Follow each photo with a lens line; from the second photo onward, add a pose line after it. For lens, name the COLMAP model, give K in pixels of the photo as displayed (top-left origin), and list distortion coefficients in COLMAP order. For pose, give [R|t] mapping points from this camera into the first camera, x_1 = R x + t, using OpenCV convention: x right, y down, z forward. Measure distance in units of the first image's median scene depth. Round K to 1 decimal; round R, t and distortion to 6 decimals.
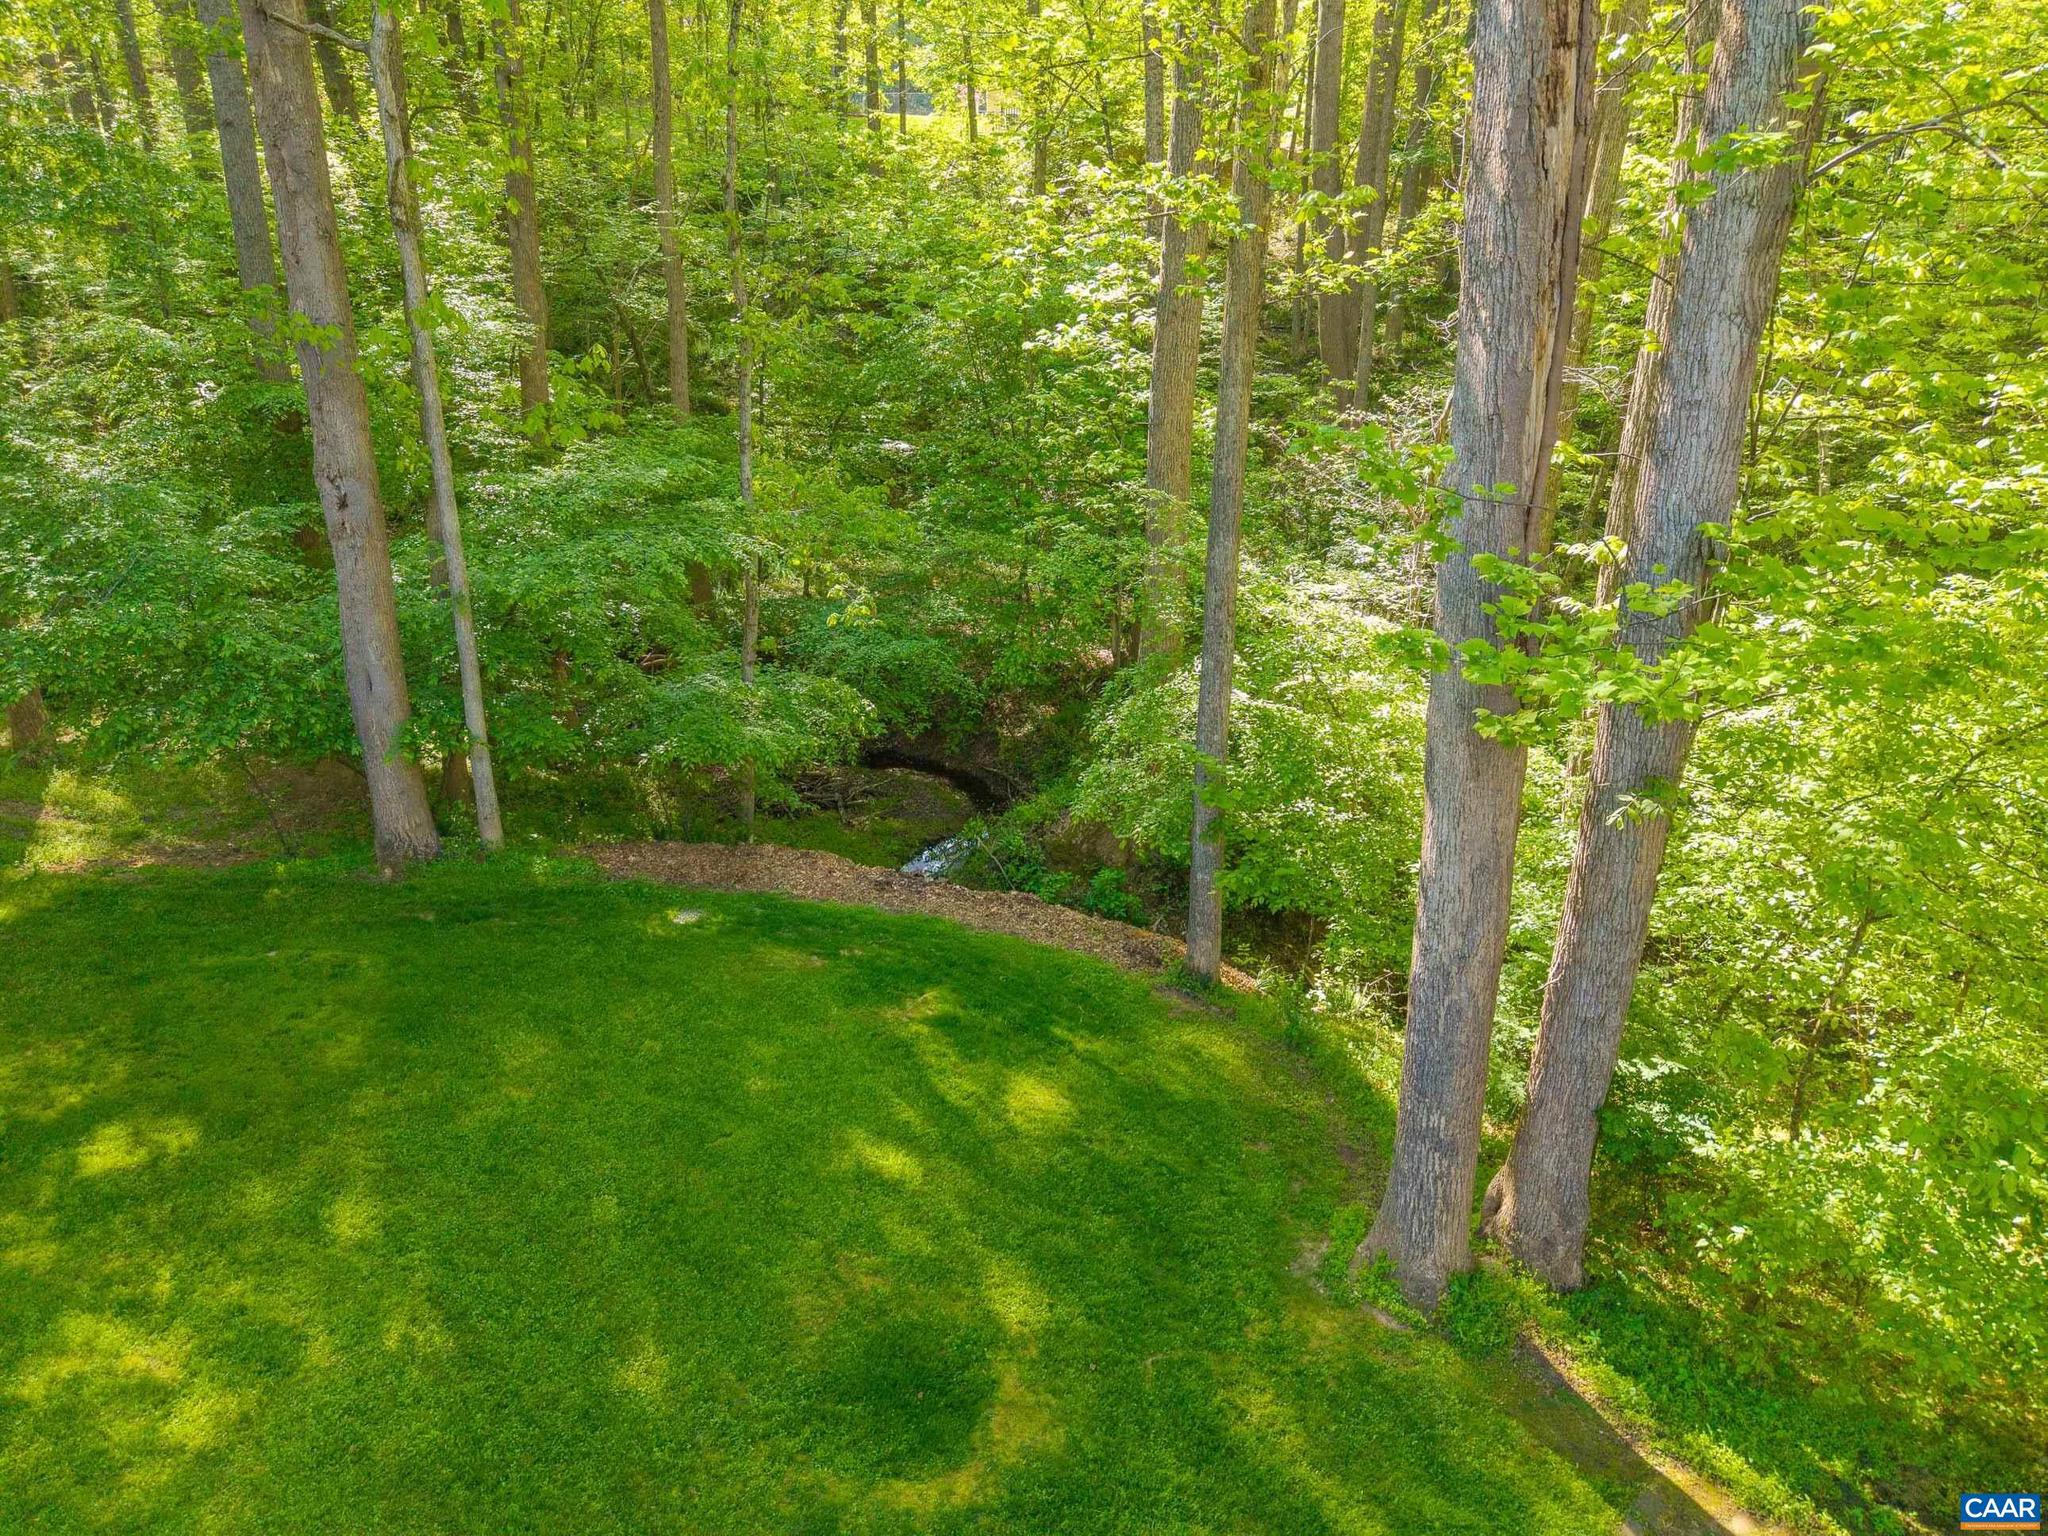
lens RADIAL K [[1406.8, 0, 1031.3], [0, 1406.8, 739.0], [0, 0, 1]] dist [0.005666, 0.001184]
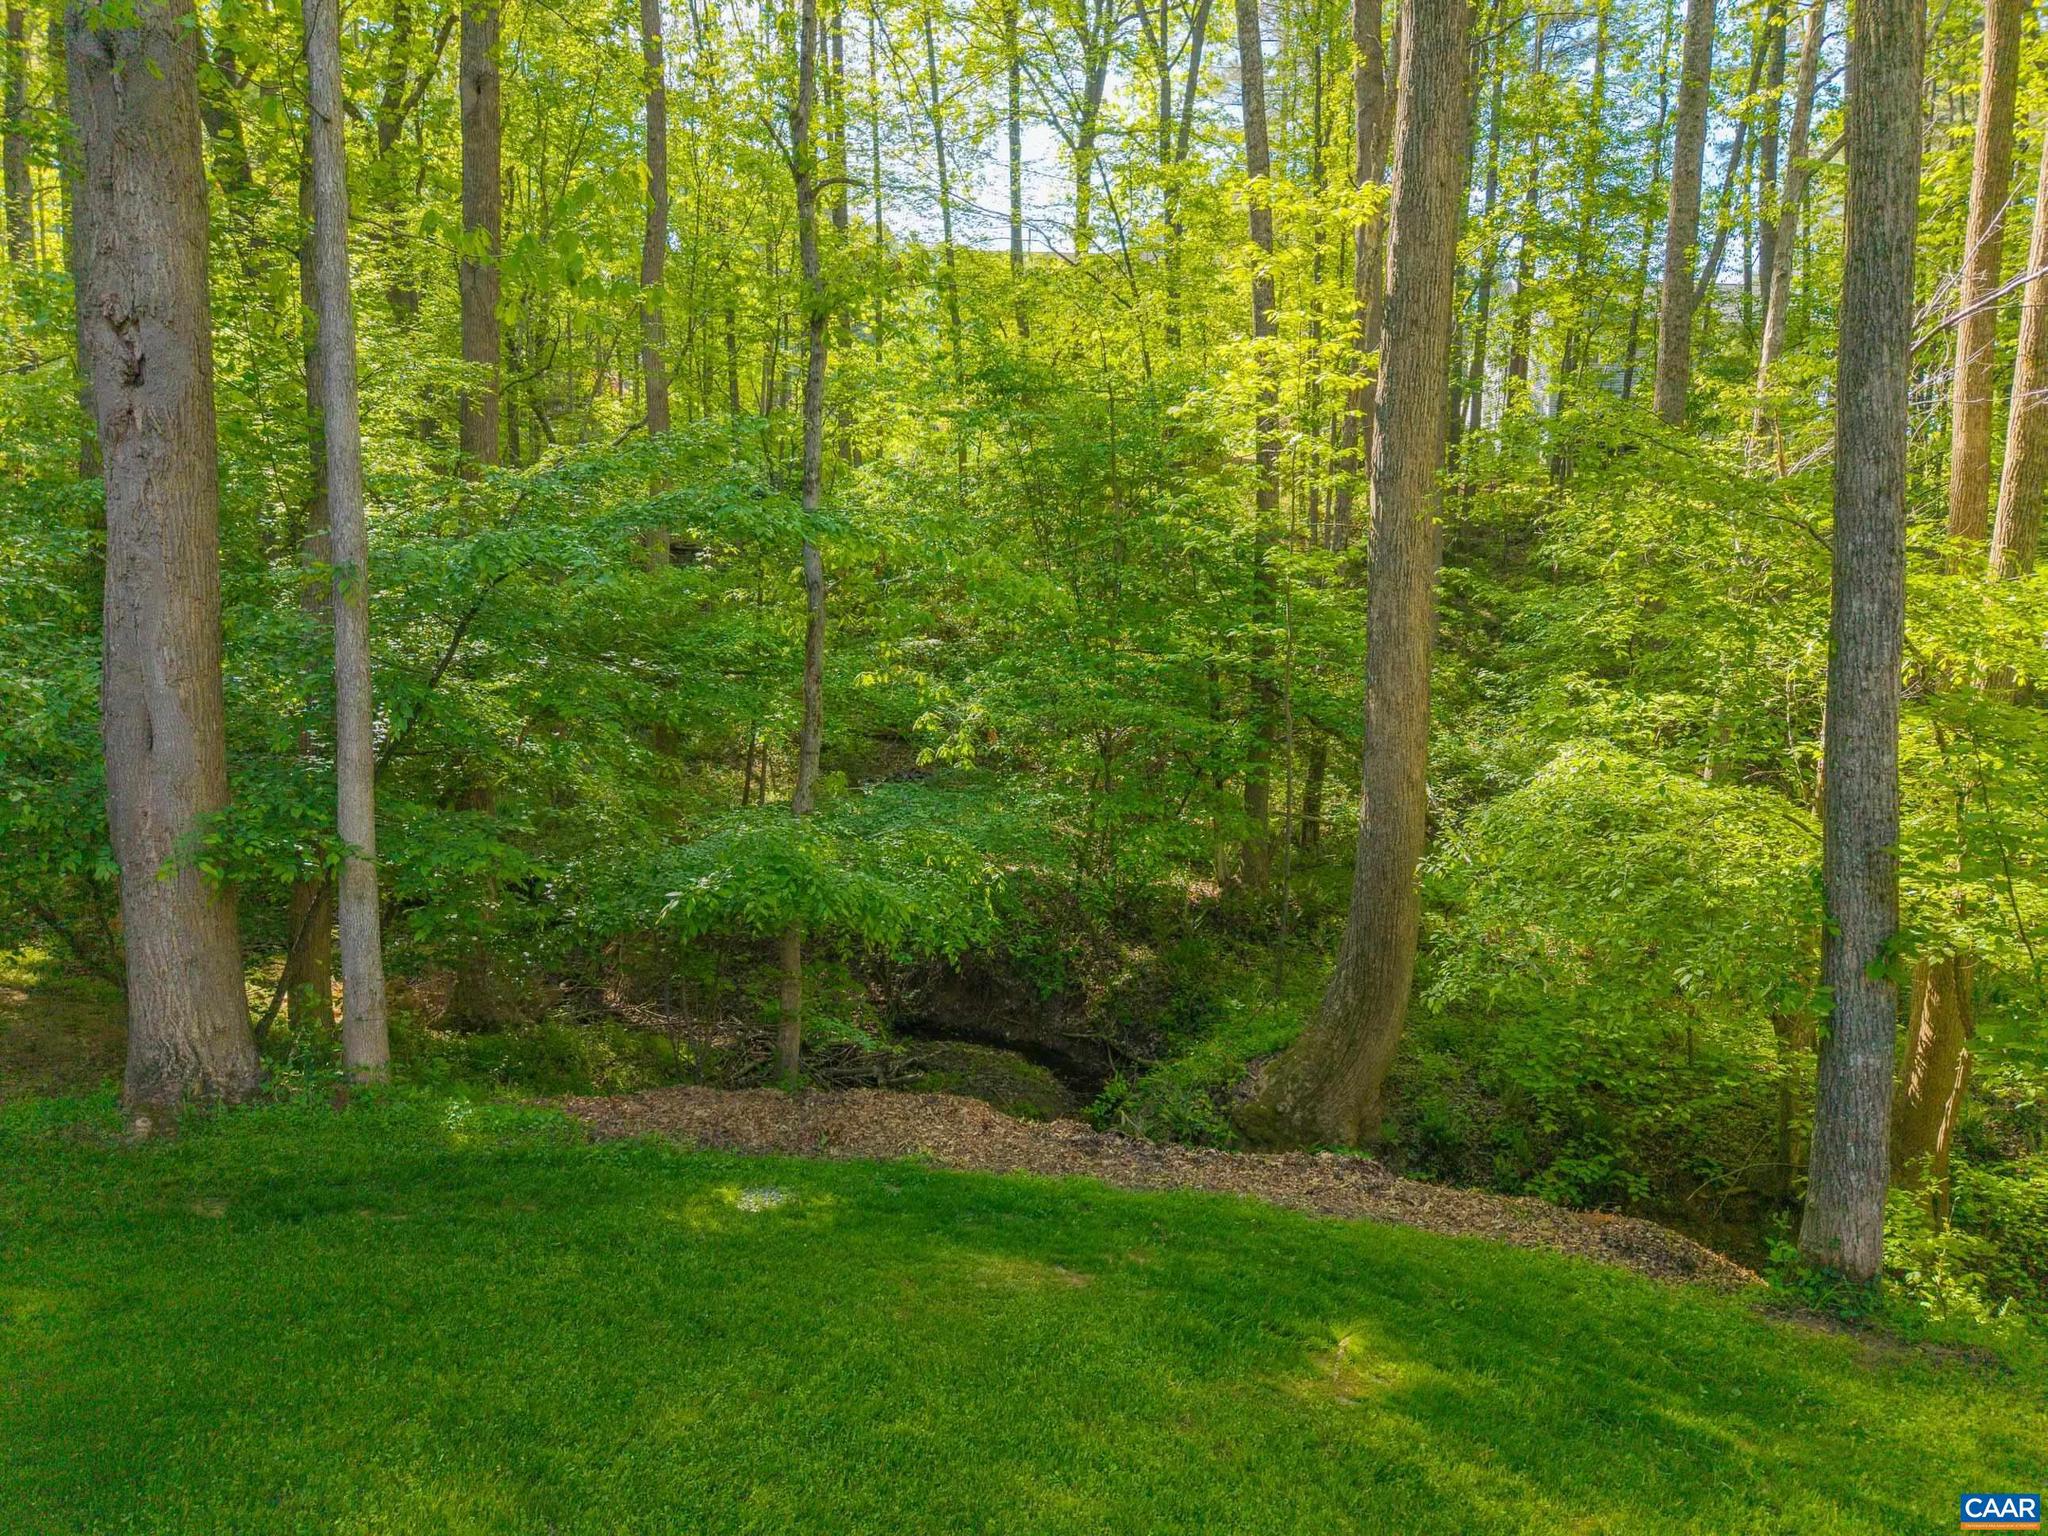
lens RADIAL K [[1406.8, 0, 1031.3], [0, 1406.8, 739.0], [0, 0, 1]] dist [0.005666, 0.001184]
pose [[0.997309, -0.006785, 0.072997, -0.183937], [0.024793, 0.968255, -0.248731, 0.094695], [-0.068992, 0.249872, 0.965818, 0.473496]]
